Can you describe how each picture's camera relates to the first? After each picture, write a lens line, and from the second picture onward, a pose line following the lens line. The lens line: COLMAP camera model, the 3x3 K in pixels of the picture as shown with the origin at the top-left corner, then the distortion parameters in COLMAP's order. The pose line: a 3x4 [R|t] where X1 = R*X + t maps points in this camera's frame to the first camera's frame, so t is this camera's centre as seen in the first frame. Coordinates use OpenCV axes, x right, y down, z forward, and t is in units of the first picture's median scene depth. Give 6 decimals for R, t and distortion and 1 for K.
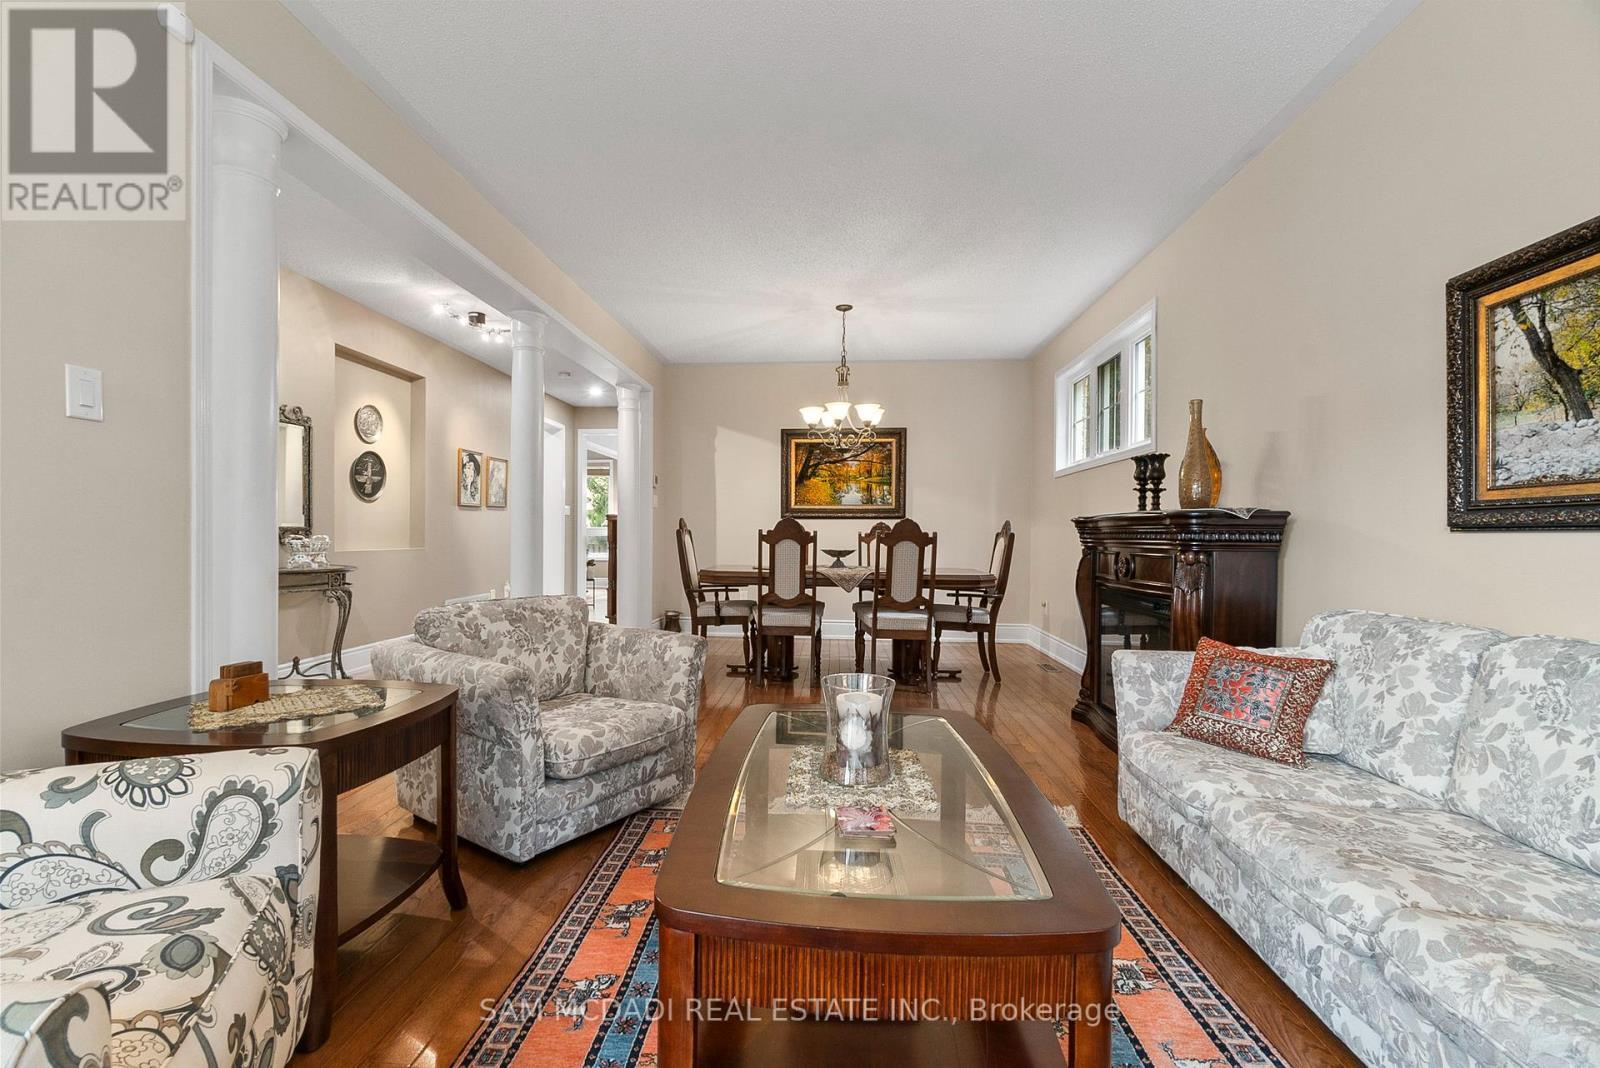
lens RADIAL K [[702.0, 0, 800.6], [0, 702.0, 535.1], [0, 0, 1]] dist [0.001865, -0.000772]
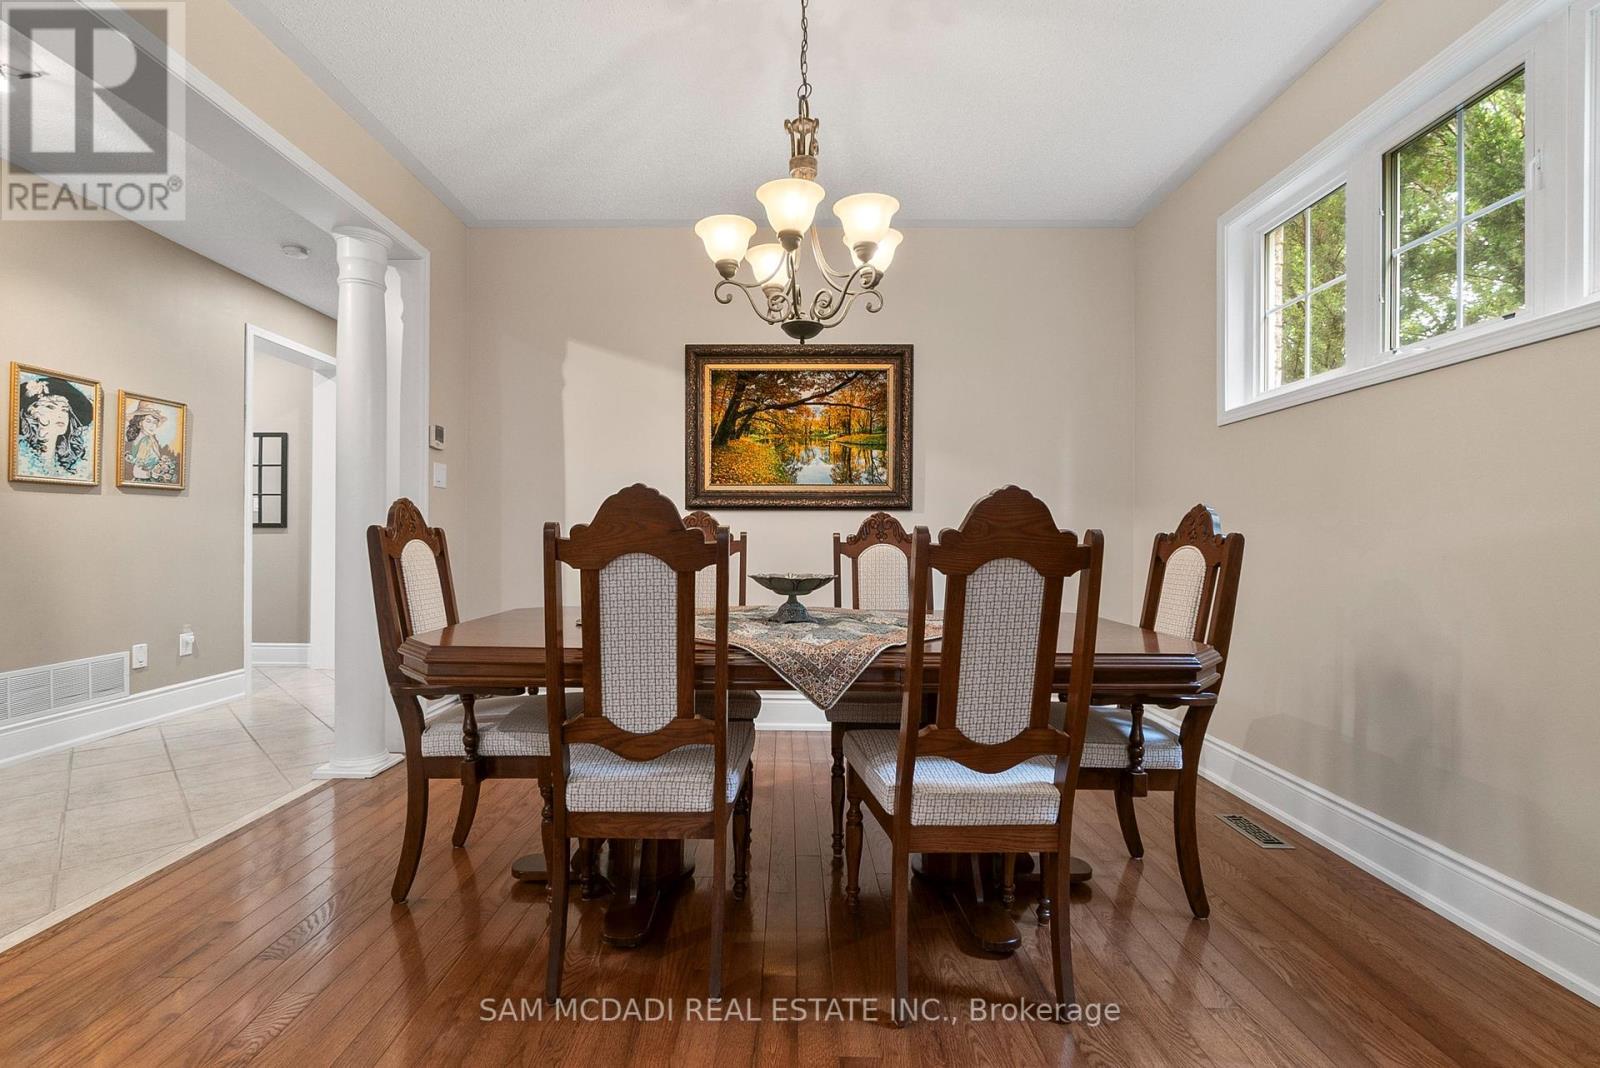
lens RADIAL K [[702.0, 0, 796.5], [0, 702.0, 535.7], [0, 0, 1]] dist [0.001865, -0.000772]
pose [[0.997876, -0.001463, 0.065133, 0.023731], [0.001747, 0.999989, -0.004314, -0.000896], [-0.065126, 0.004419, 0.997867, 0.474762]]
